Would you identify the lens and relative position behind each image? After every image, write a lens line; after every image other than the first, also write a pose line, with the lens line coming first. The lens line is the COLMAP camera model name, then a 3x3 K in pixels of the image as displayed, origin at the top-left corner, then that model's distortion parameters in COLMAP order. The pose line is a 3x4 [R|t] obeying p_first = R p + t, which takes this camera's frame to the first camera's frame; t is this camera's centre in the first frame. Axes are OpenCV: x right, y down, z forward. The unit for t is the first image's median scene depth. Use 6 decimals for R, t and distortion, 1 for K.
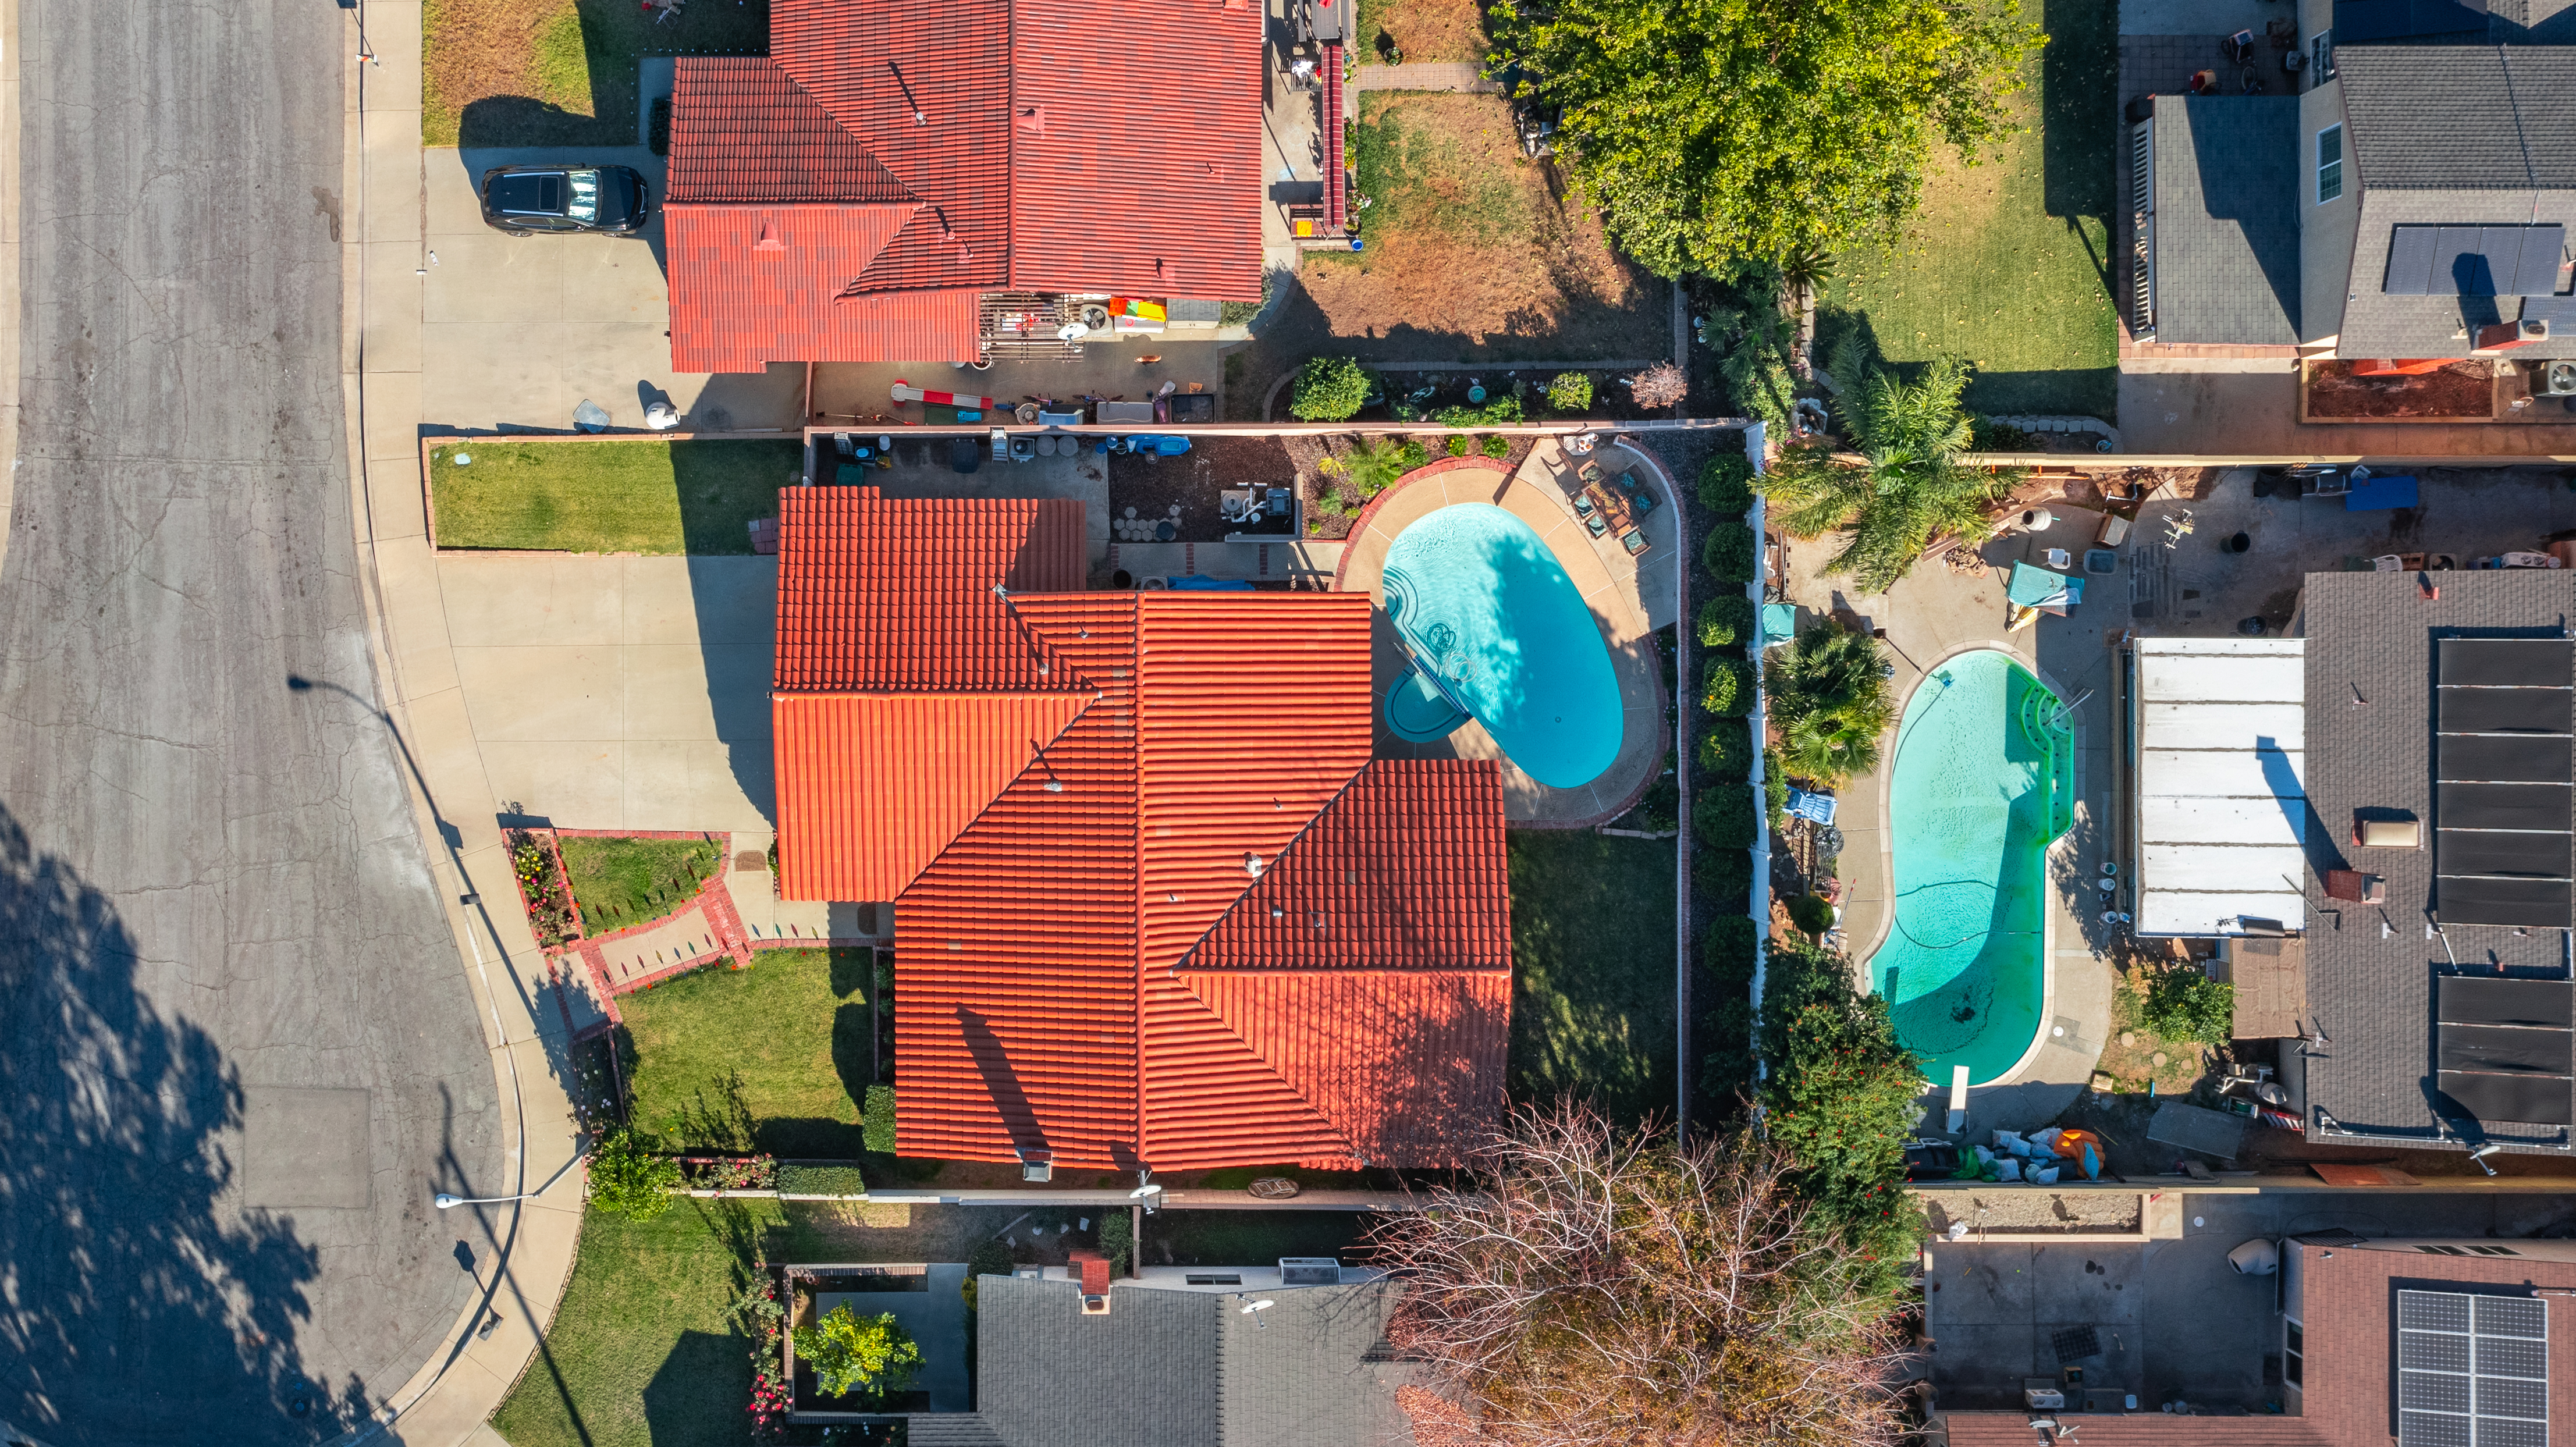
lens RADIAL K [[2414.7, 0, 1158.1], [0, 2414.7, 652.0], [0, 0, 1]] dist [-0.023741, 0.020913]
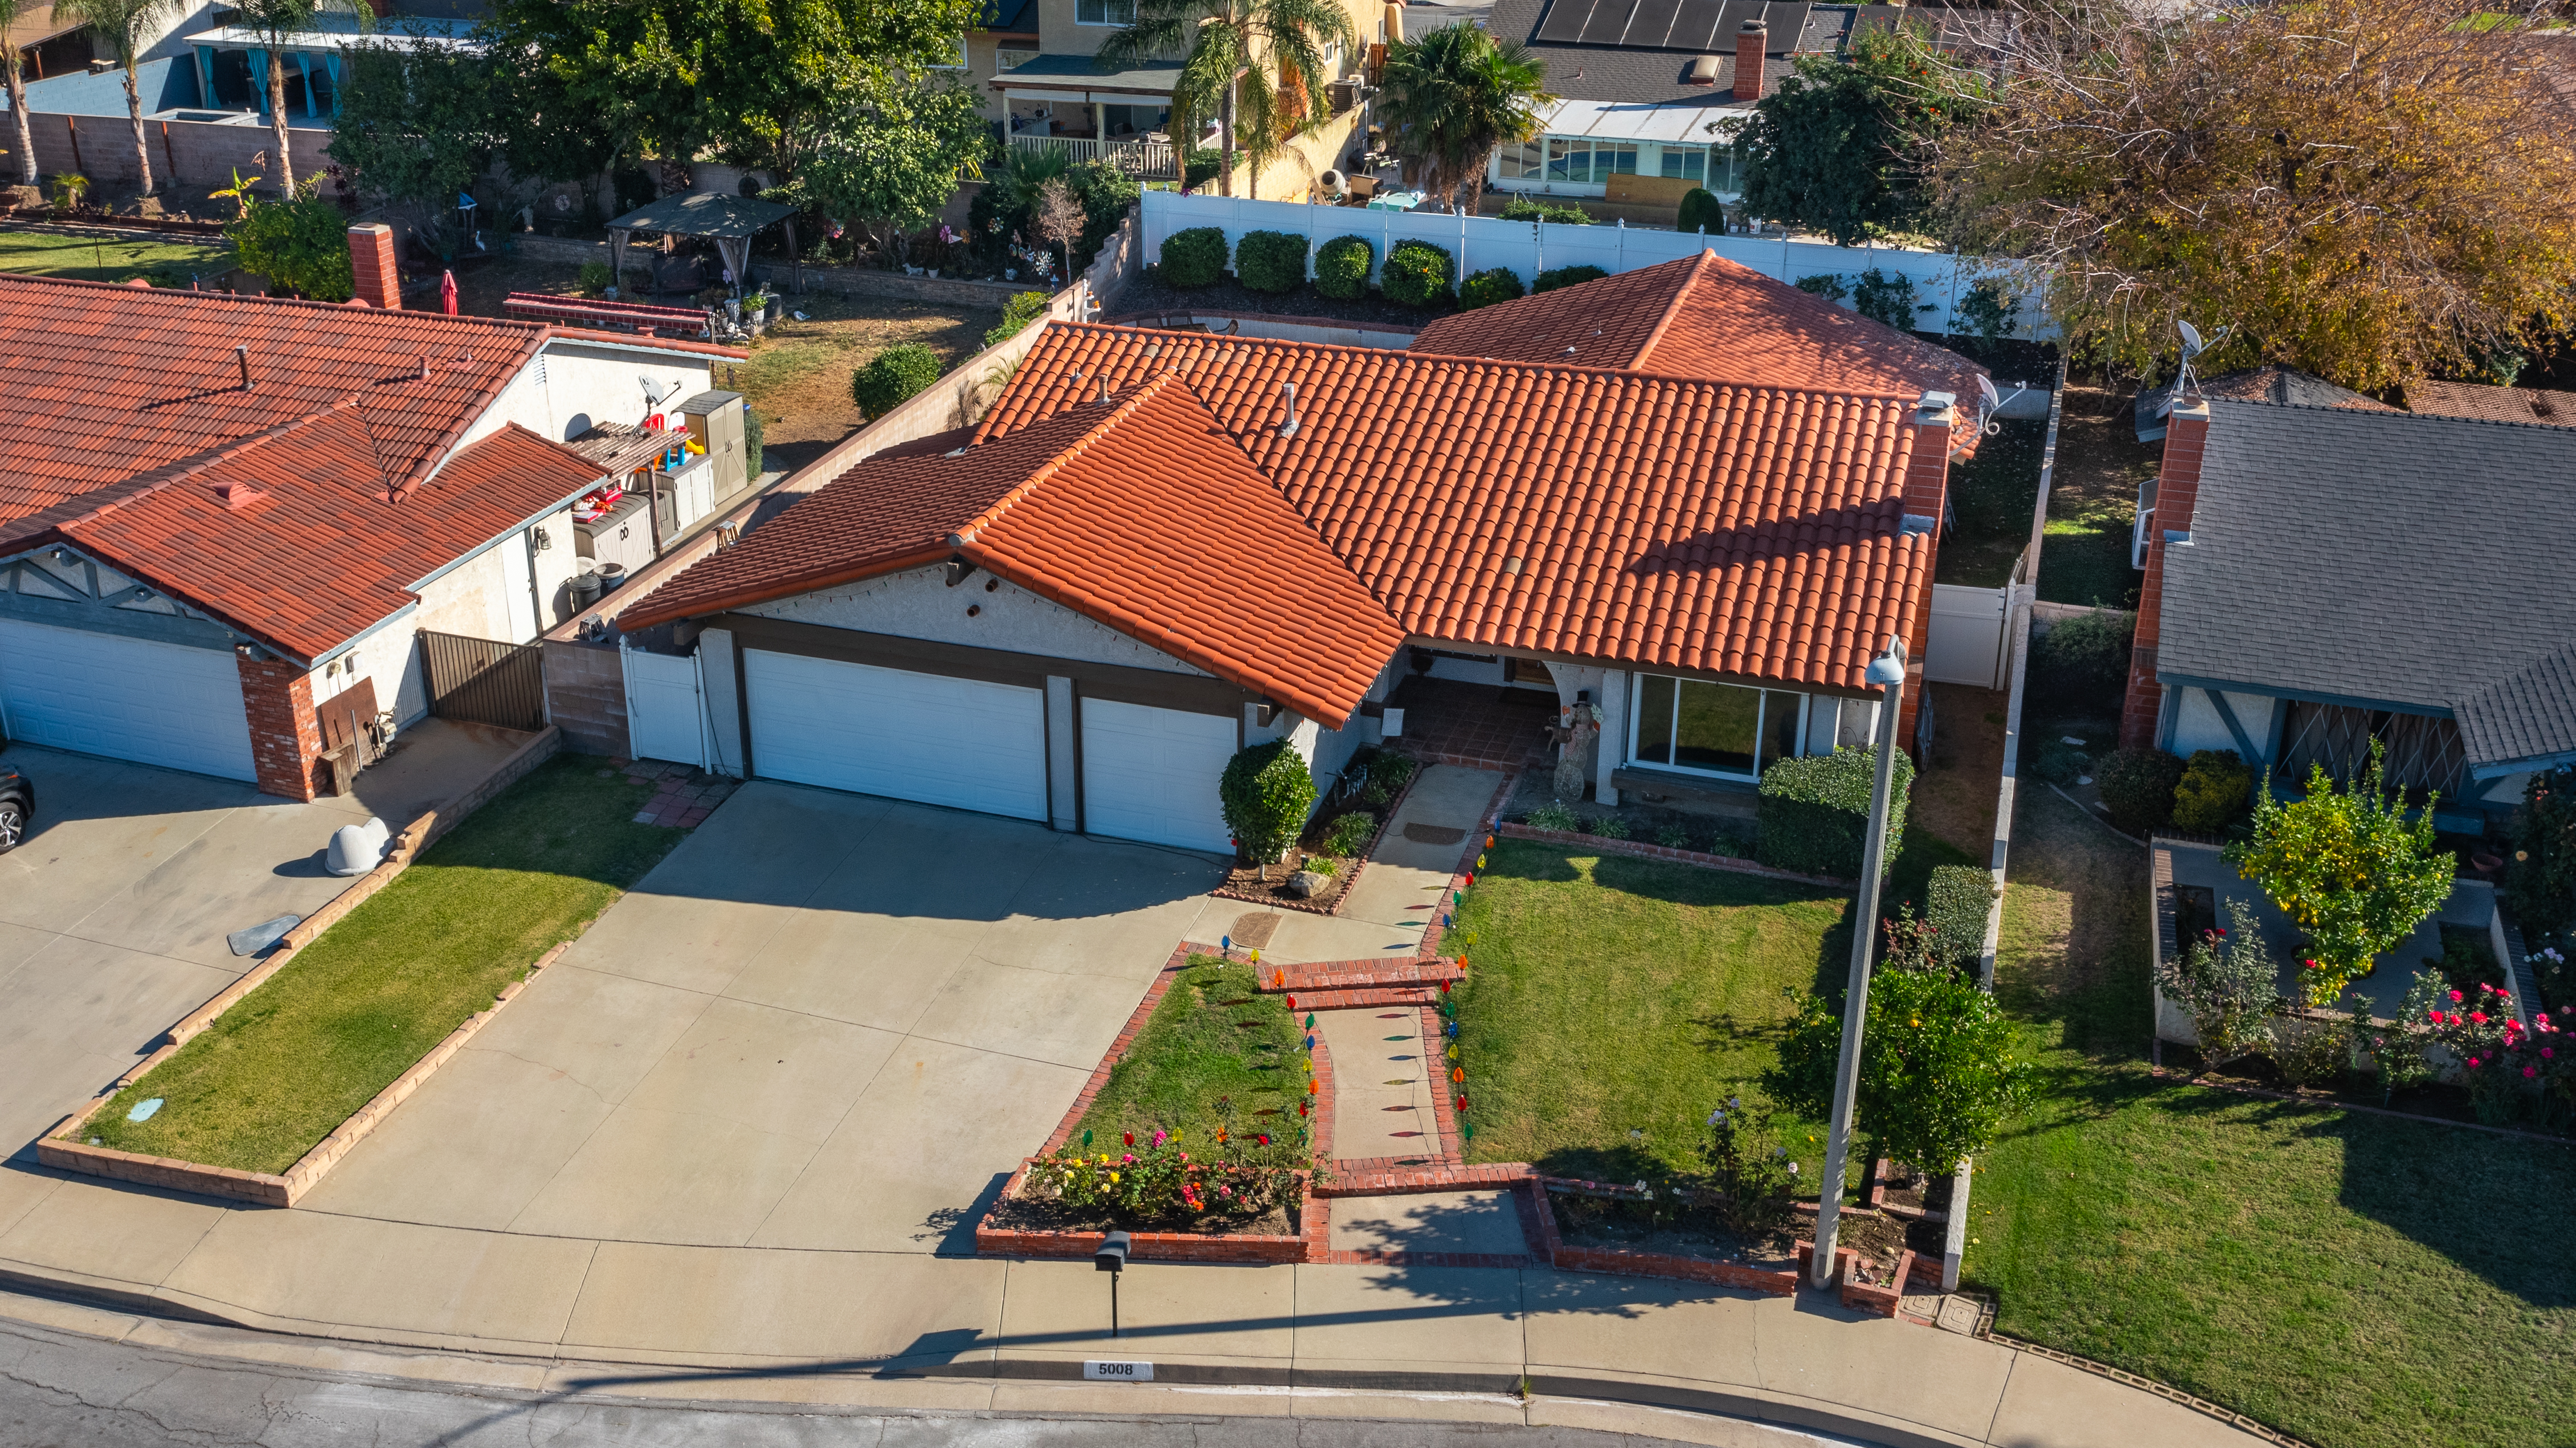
lens RADIAL K [[2415.2, 0, 1158.1], [0, 2415.2, 652.4], [0, 0, 1]] dist [-0.023741, 0.020913]
pose [[0.346250, -0.383754, 0.856063, -0.559406], [0.938141, 0.140136, -0.316628, 0.211014], [0.001542, 0.912740, 0.408537, 0.753564]]
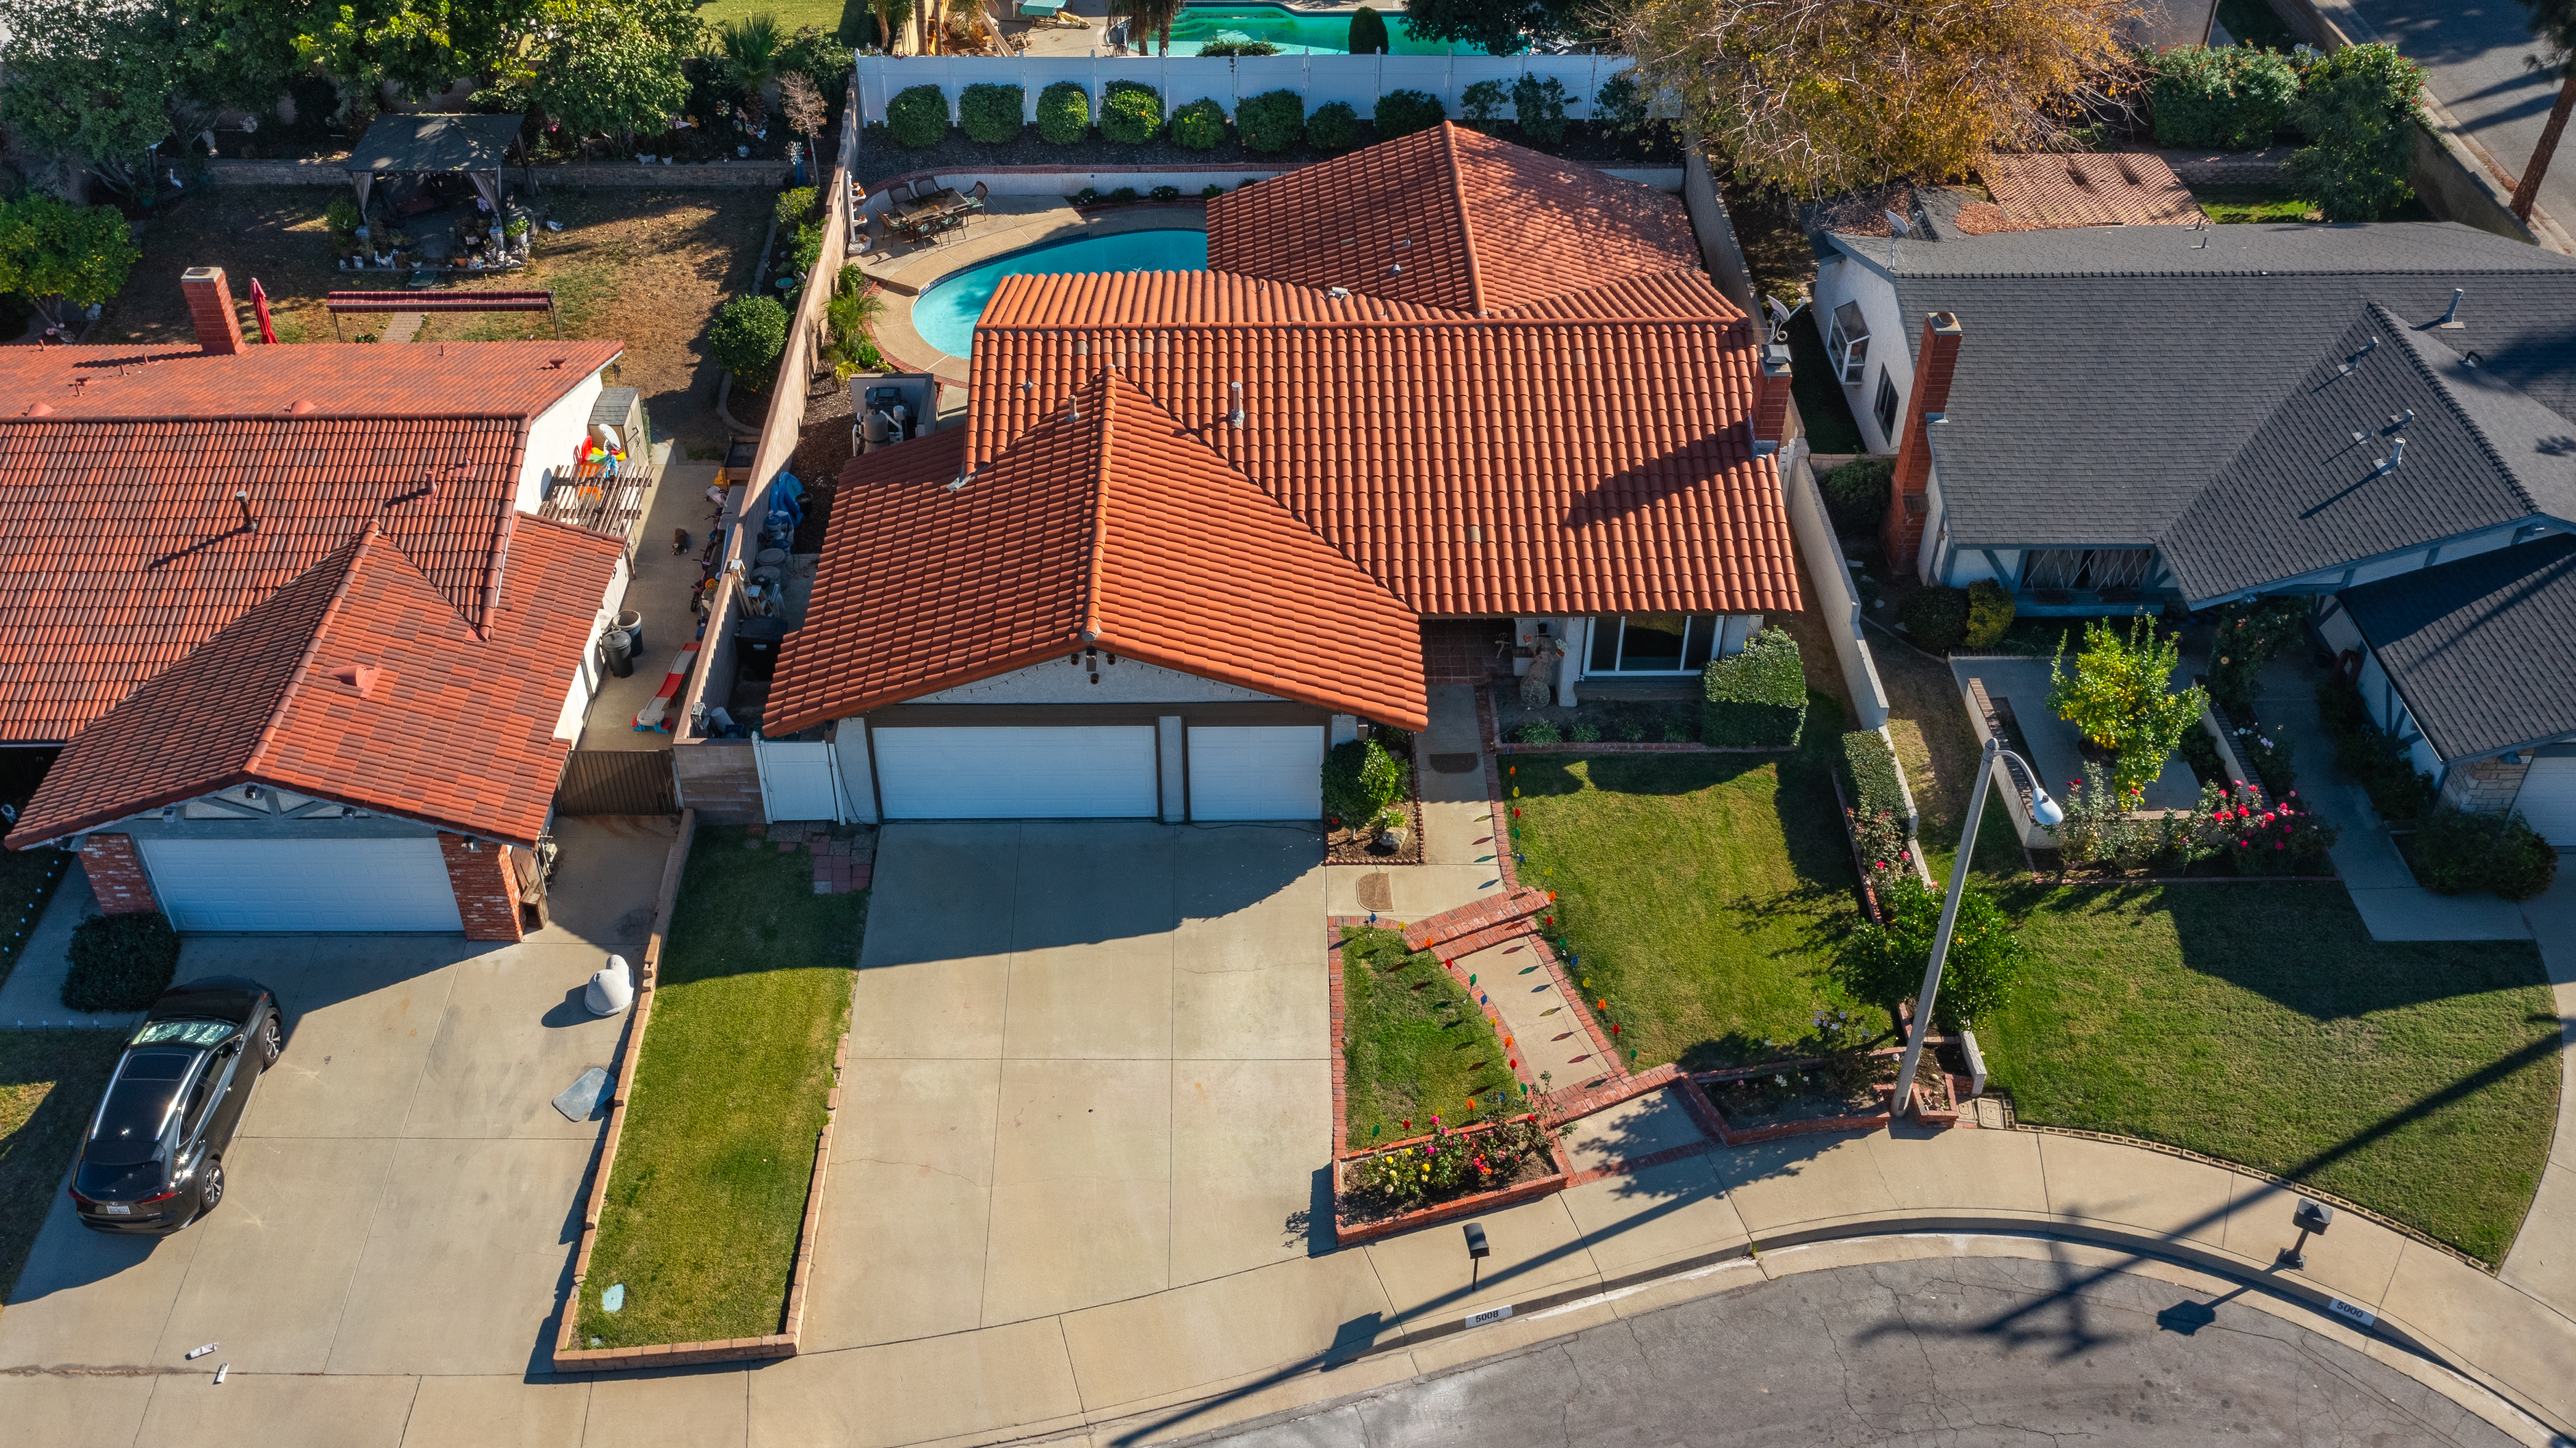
lens RADIAL K [[2295.4, 0, 1187.4], [0, 2295.4, 657.6], [0, 0, 1]] dist [-0.017839, 0.005849]
pose [[0.011657, -0.619274, 0.785089, -0.583144], [0.999931, 0.005970, -0.010138, 0.045240], [0.001591, 0.785153, 0.619300, 0.595326]]
